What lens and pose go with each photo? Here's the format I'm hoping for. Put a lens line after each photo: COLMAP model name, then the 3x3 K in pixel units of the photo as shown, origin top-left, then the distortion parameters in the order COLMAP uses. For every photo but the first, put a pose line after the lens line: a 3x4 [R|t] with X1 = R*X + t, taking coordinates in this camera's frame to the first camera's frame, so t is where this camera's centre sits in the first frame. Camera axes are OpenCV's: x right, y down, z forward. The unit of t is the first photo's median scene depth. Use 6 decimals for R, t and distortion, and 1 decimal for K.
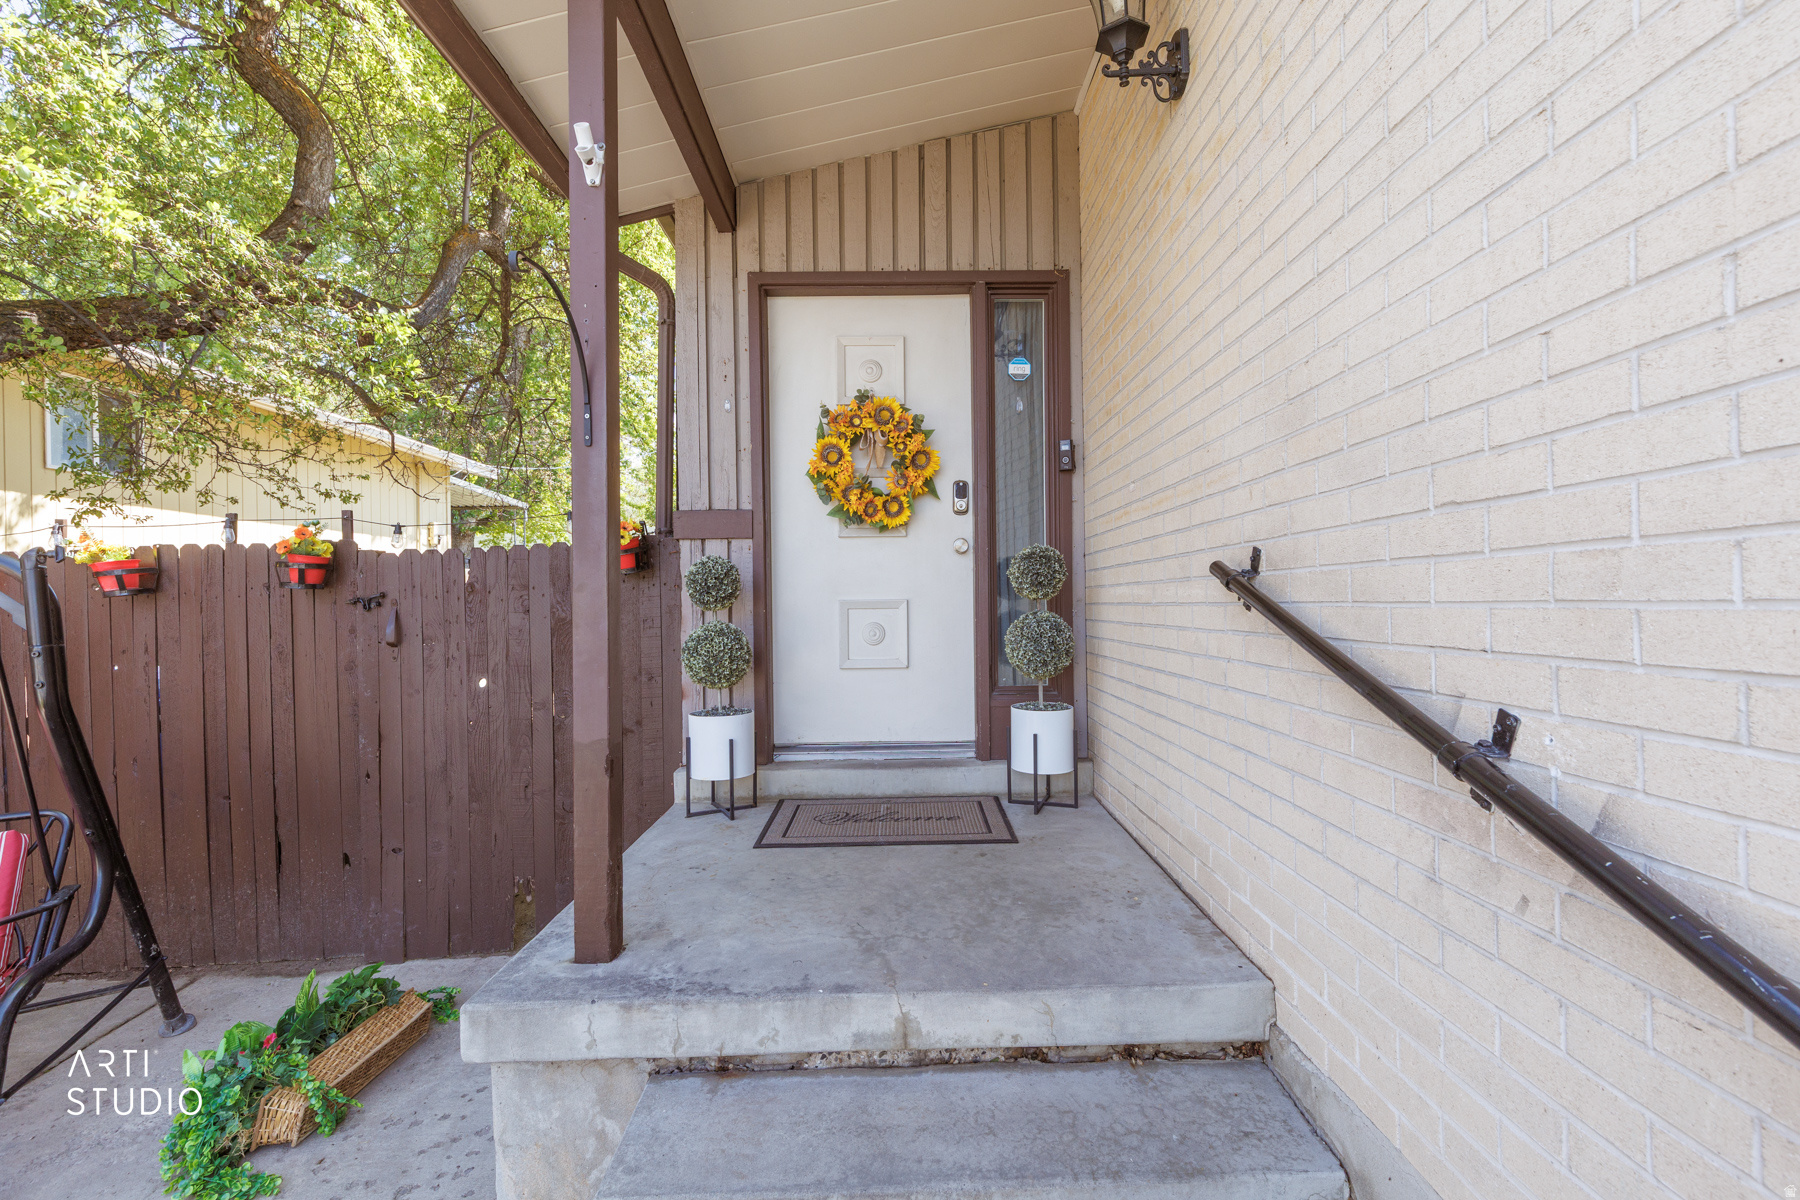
lens RADIAL K [[808.9, 0, 909.7], [0, 808.9, 604.9], [0, 0, 1]] dist [0.008122, -0.002515]
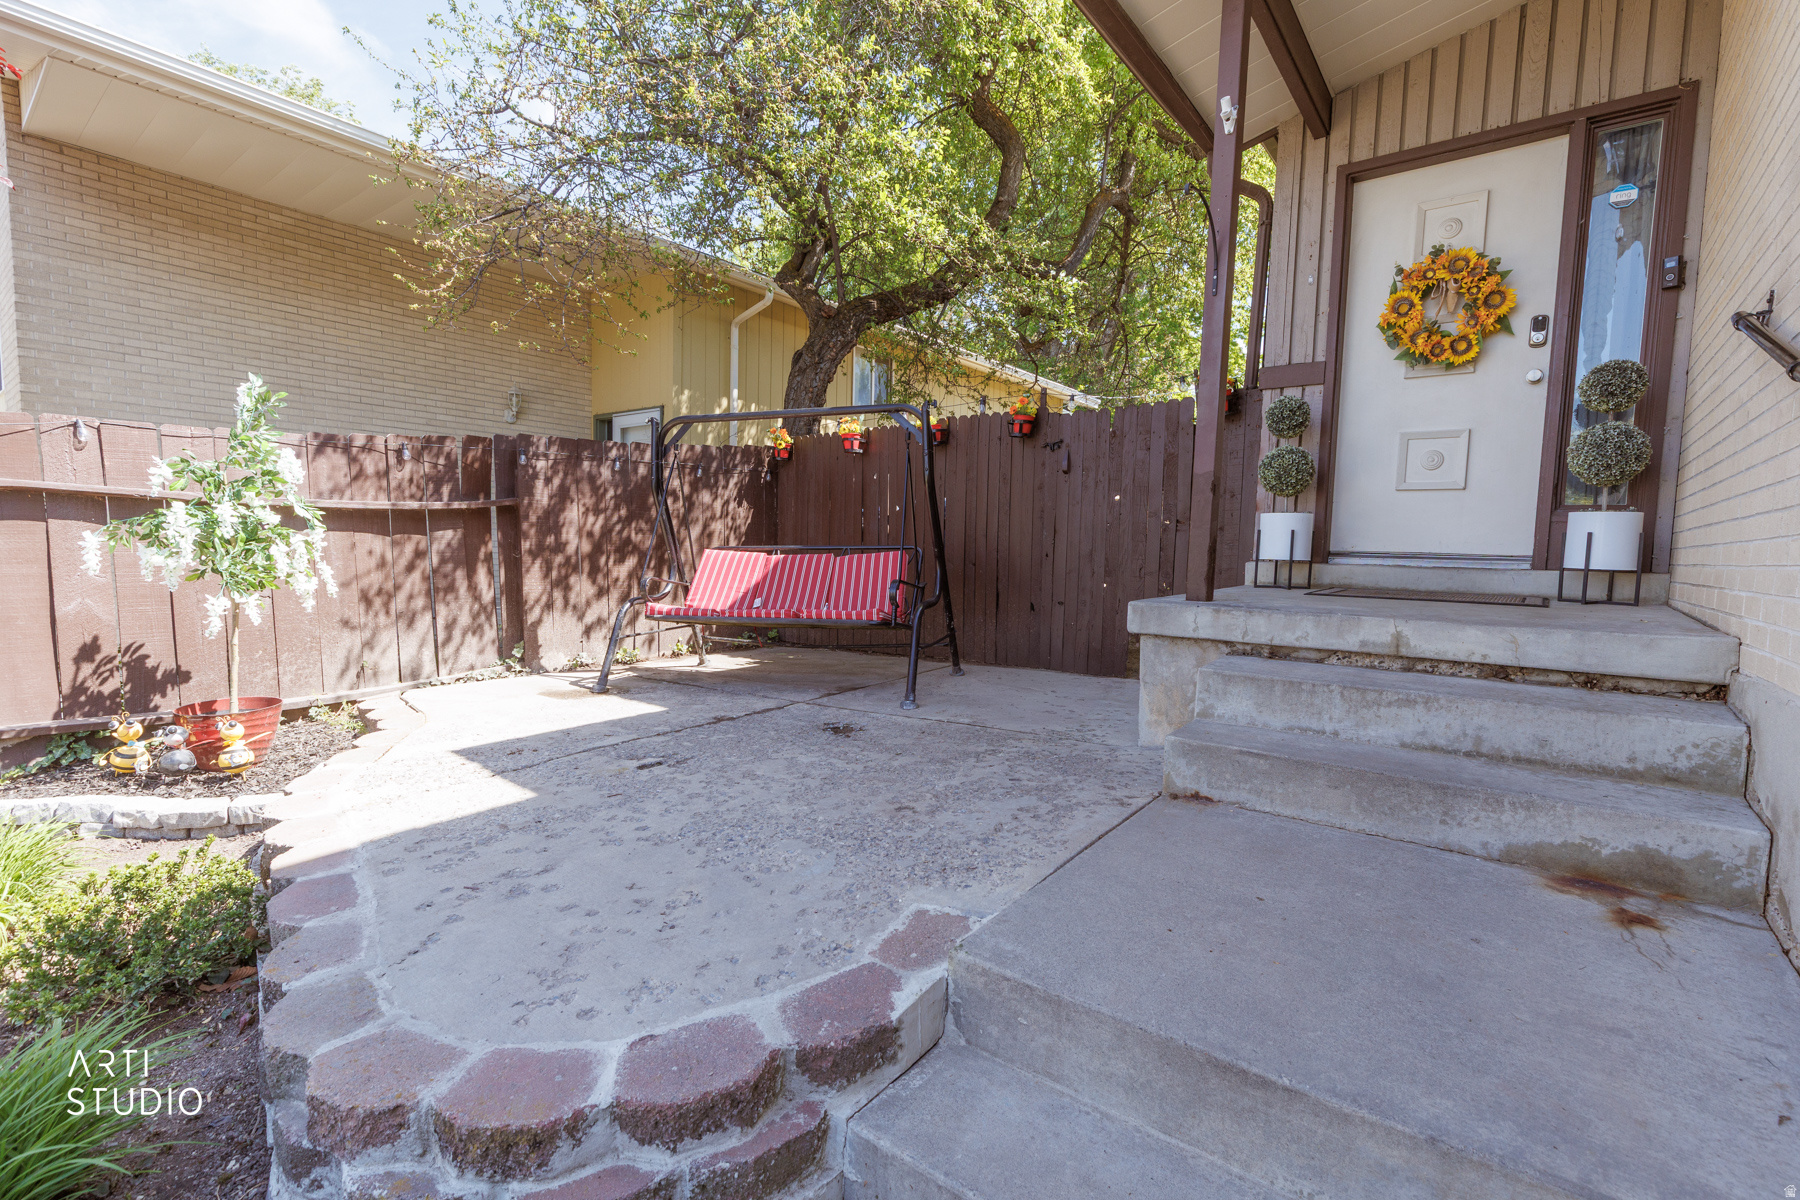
lens RADIAL K [[808.9, 0, 904.8], [0, 808.9, 605.0], [0, 0, 1]] dist [0.008122, -0.002515]
pose [[0.778245, 0.080065, -0.622836, 0.113791], [-0.038635, 0.996064, 0.079768, 0.186663], [0.626772, -0.038016, 0.778275, -0.412919]]
